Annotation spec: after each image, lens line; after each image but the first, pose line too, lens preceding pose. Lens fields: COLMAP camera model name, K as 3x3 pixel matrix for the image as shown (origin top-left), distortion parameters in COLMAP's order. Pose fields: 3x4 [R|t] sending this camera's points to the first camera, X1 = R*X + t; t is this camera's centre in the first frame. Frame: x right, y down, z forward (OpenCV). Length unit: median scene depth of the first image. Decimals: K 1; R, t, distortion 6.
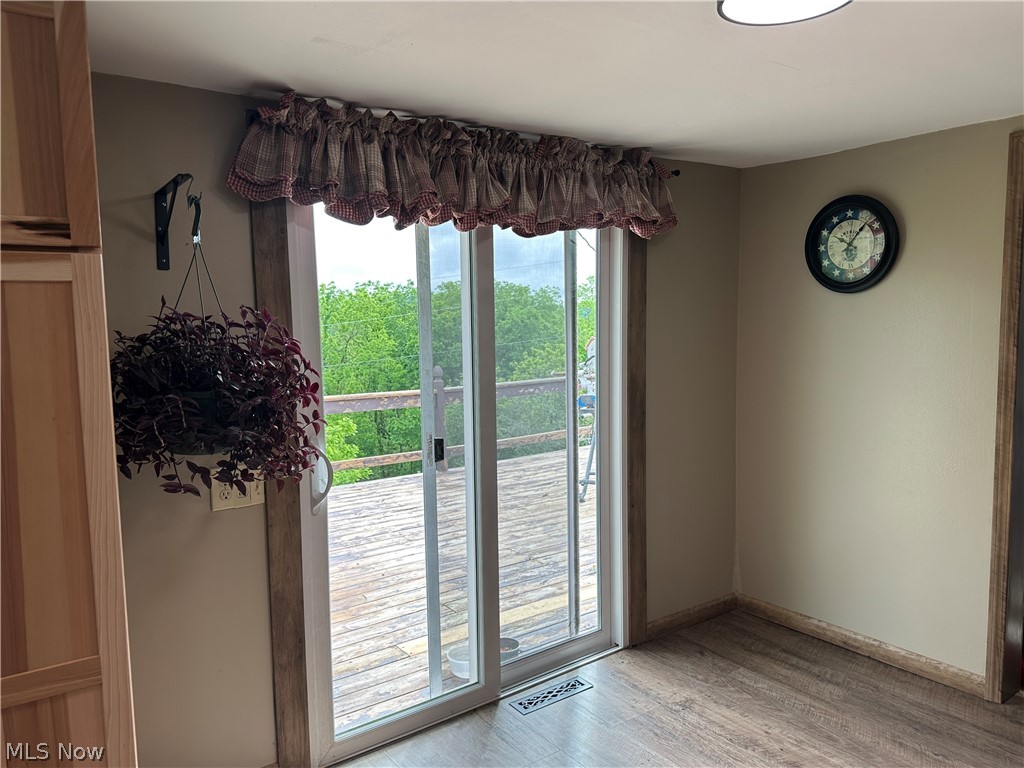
lens RADIAL K [[734.1, 0, 512.0], [0, 734.1, 384.0], [0, 0, 1]] dist [0.121107, -0.150234]
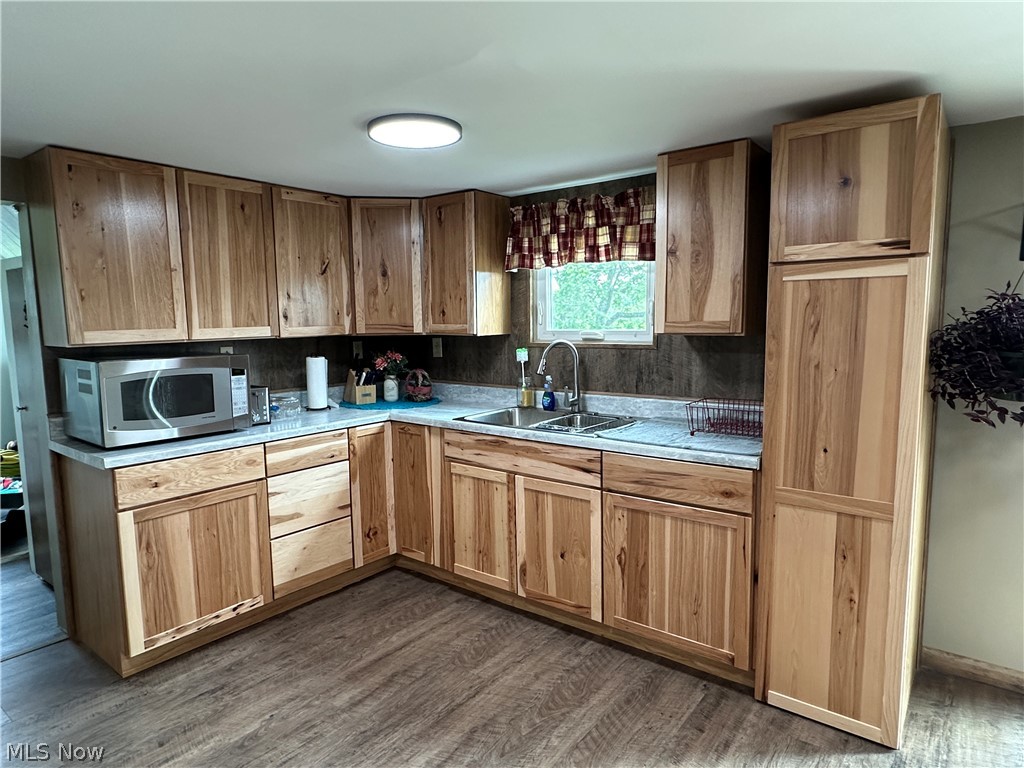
lens RADIAL K [[627.0, 0, 517.1], [0, 627.0, 385.4], [0, 0, 1]] dist [0.001339, -0.000814]
pose [[0.269446, 0.115174, -0.956103, 0.232426], [-0.076614, 0.992239, 0.097936, 0.014867], [0.959963, 0.046862, 0.276179, -0.083893]]
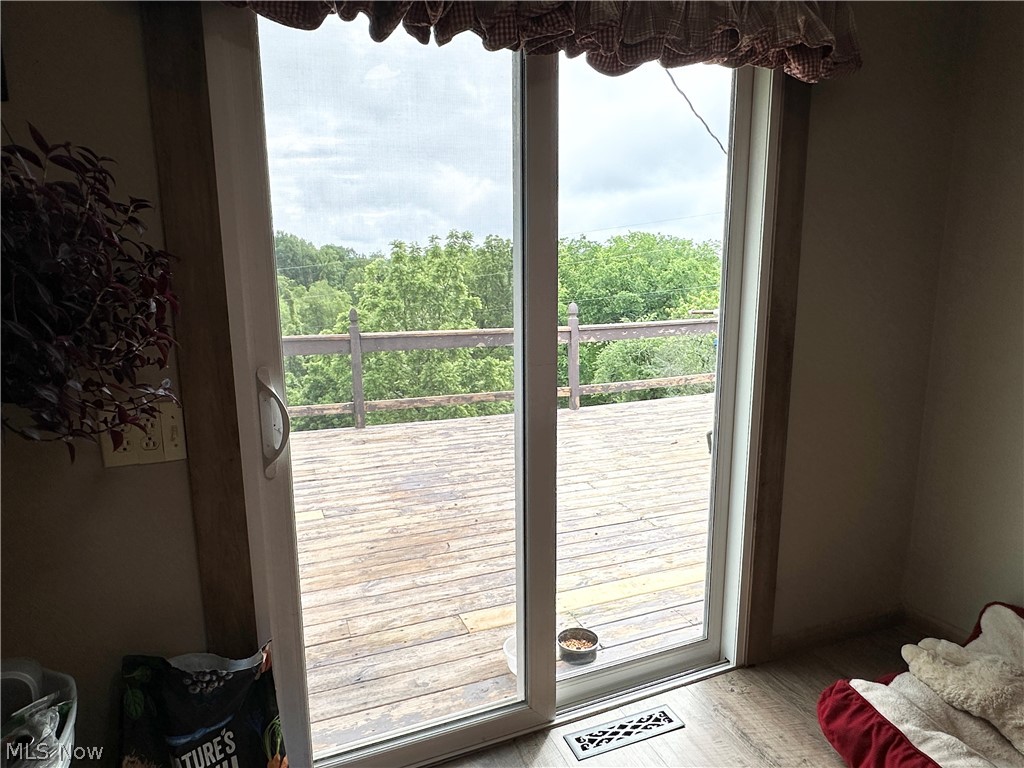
lens RADIAL K [[627.0, 0, 517.1], [0, 627.0, 385.4], [0, 0, 1]] dist [0.001339, -0.000814]
pose [[0.969523, 0.051927, -0.239434, 0.072725], [-0.030126, 0.995132, 0.093831, 0.019055], [0.243140, -0.083758, 0.966368, 0.361072]]
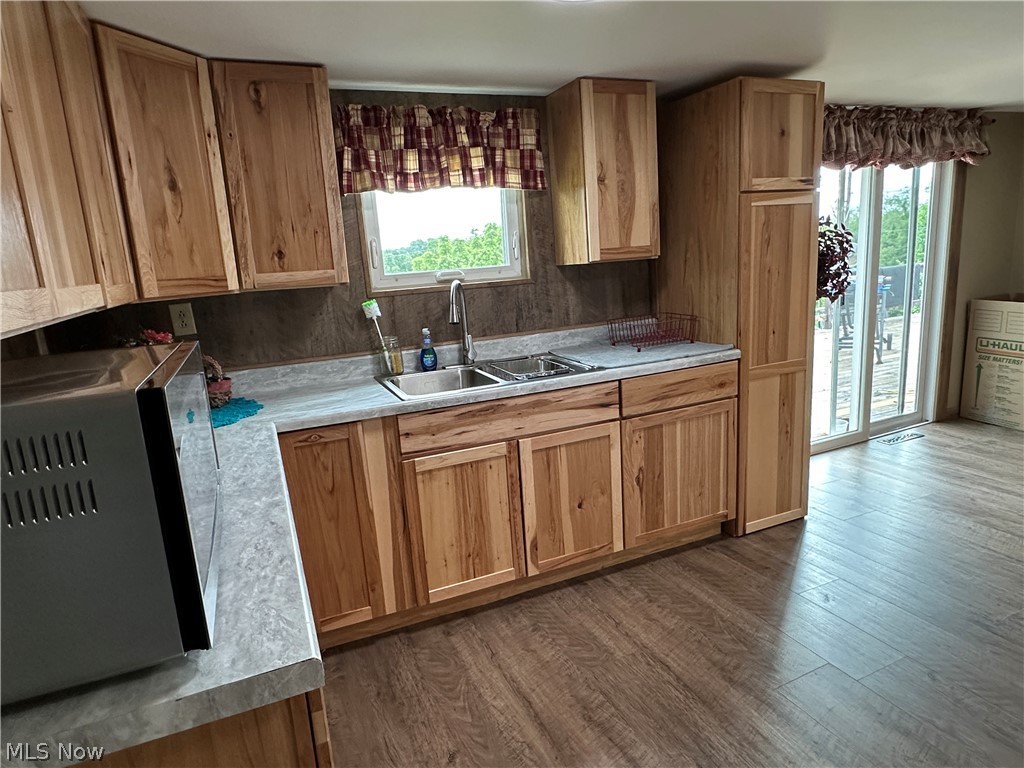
lens RADIAL K [[628.3, 0, 490.1], [0, 628.3, 389.8], [0, 0, 1]] dist [-0.005388, -0.001090]
pose [[0.973133, -0.004342, -0.230201, -0.491635], [0.033358, 0.991931, 0.122308, 0.079909], [0.227813, -0.126701, 0.965426, -0.567750]]
